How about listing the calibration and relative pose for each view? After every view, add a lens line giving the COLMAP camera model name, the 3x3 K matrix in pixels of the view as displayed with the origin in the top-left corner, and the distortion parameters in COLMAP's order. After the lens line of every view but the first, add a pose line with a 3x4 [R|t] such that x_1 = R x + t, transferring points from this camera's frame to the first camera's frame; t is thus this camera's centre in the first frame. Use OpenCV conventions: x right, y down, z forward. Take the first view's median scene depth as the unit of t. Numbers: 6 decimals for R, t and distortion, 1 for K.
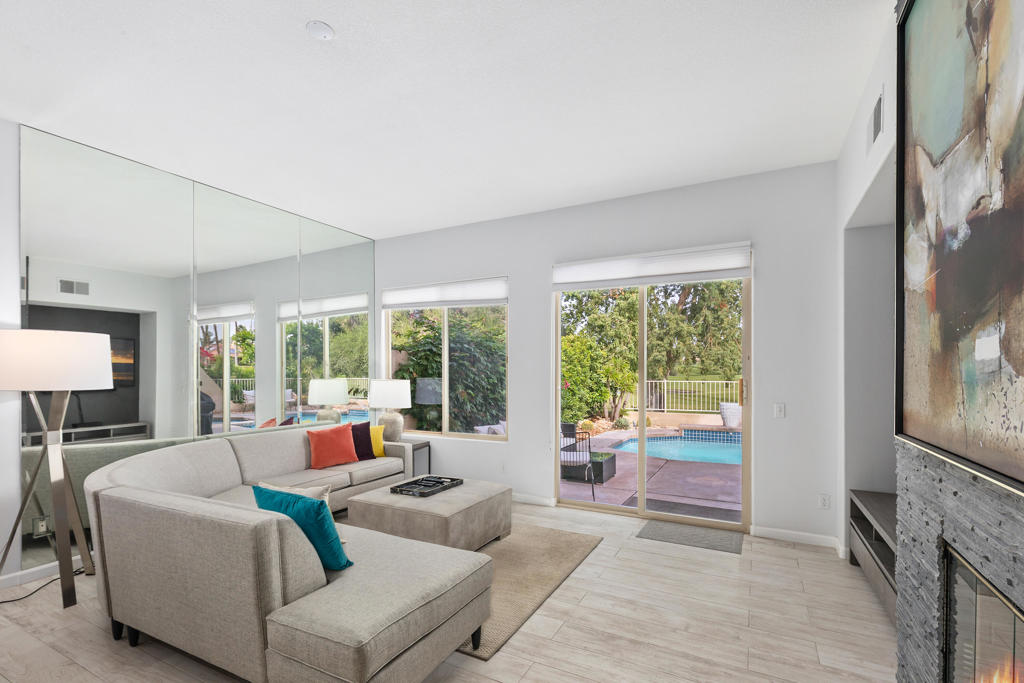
lens RADIAL K [[474.3, 0, 511.7], [0, 474.3, 373.2], [0, 0, 1]] dist [-0.000128, 0.000553]
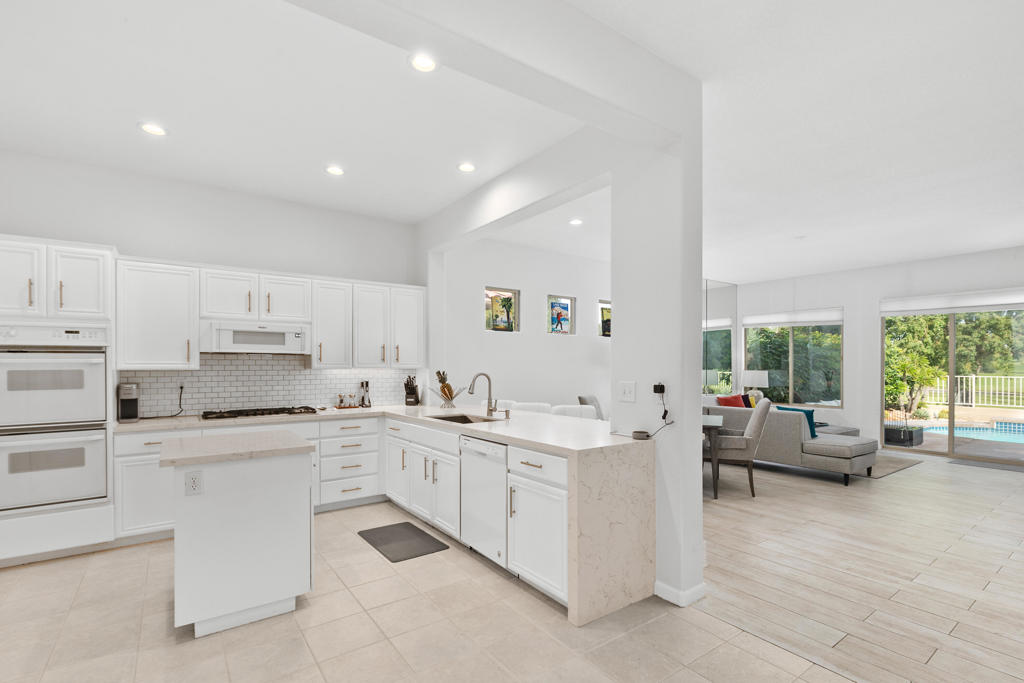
lens RADIAL K [[474.3, 0, 520.6], [0, 474.3, 364.1], [0, 0, 1]] dist [-0.000128, 0.000553]
pose [[0.899515, 0.005279, -0.436857, -0.113774], [-0.007880, 0.999960, -0.004142, 0.001900], [0.436818, 0.007168, 0.899521, -0.365843]]
